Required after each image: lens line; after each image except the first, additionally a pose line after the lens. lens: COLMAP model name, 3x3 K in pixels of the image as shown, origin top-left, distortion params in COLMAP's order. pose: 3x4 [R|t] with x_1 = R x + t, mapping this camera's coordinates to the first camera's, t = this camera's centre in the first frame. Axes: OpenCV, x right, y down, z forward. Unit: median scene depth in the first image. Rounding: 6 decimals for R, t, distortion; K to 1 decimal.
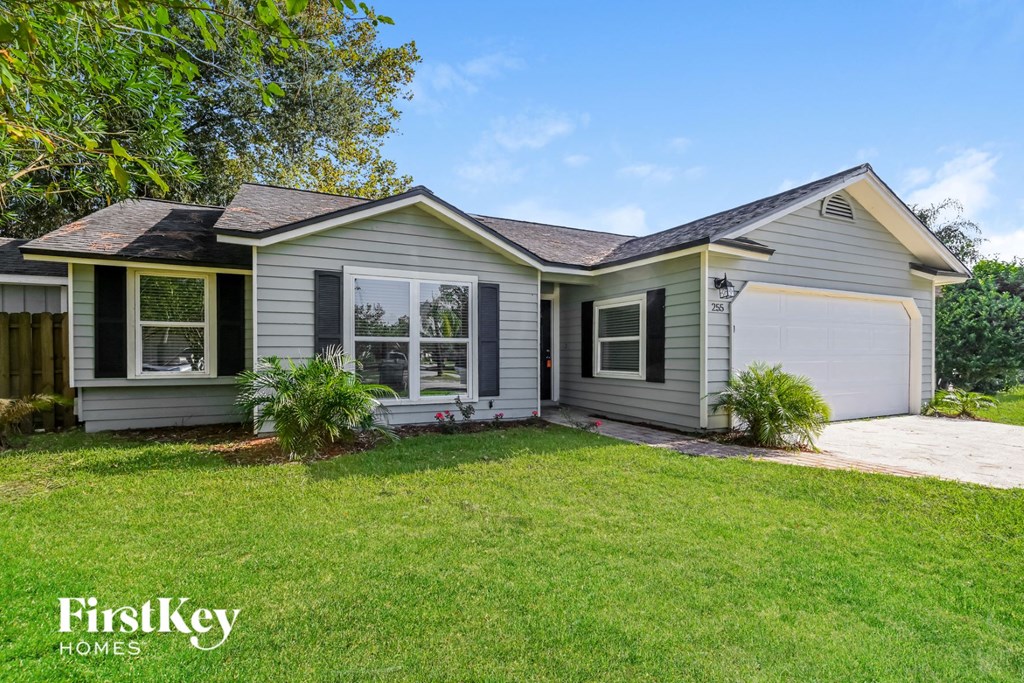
lens RADIAL K [[454.0, 0, 511.1], [0, 454.0, 355.7], [0, 0, 1]] dist [0.001909, 0.000170]
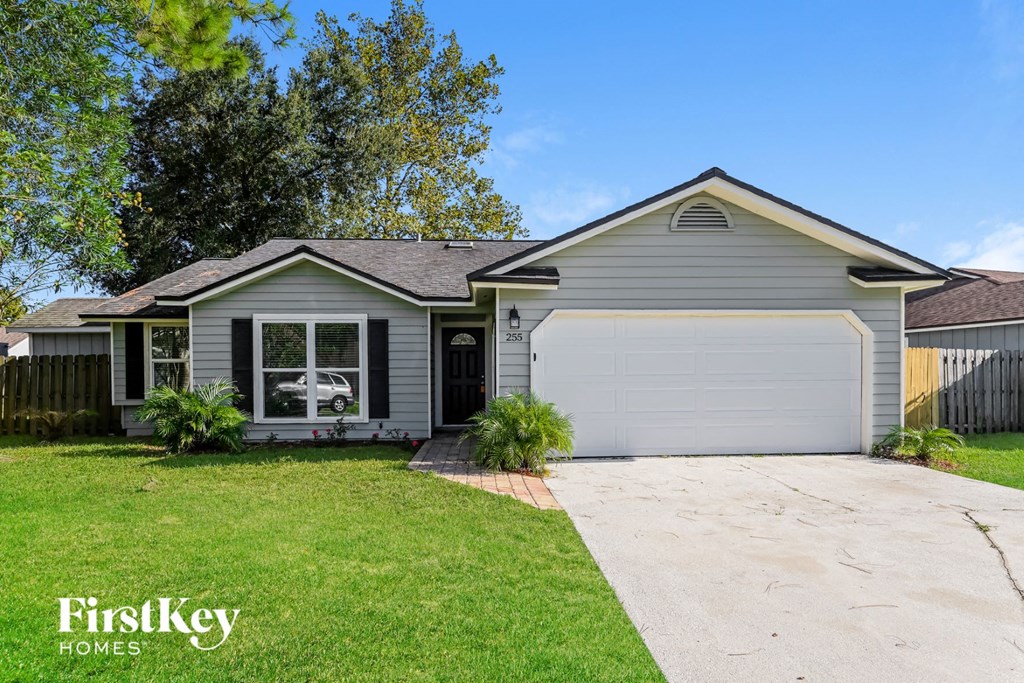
lens RADIAL K [[532.9, 0, 511.3], [0, 532.9, 379.2], [0, 0, 1]] dist [0.000944, 0.000077]
pose [[0.928724, -0.004517, -0.370745, 0.788079], [0.004529, 0.999989, -0.000836, -0.007088], [0.370745, -0.000902, 0.928734, -0.121391]]
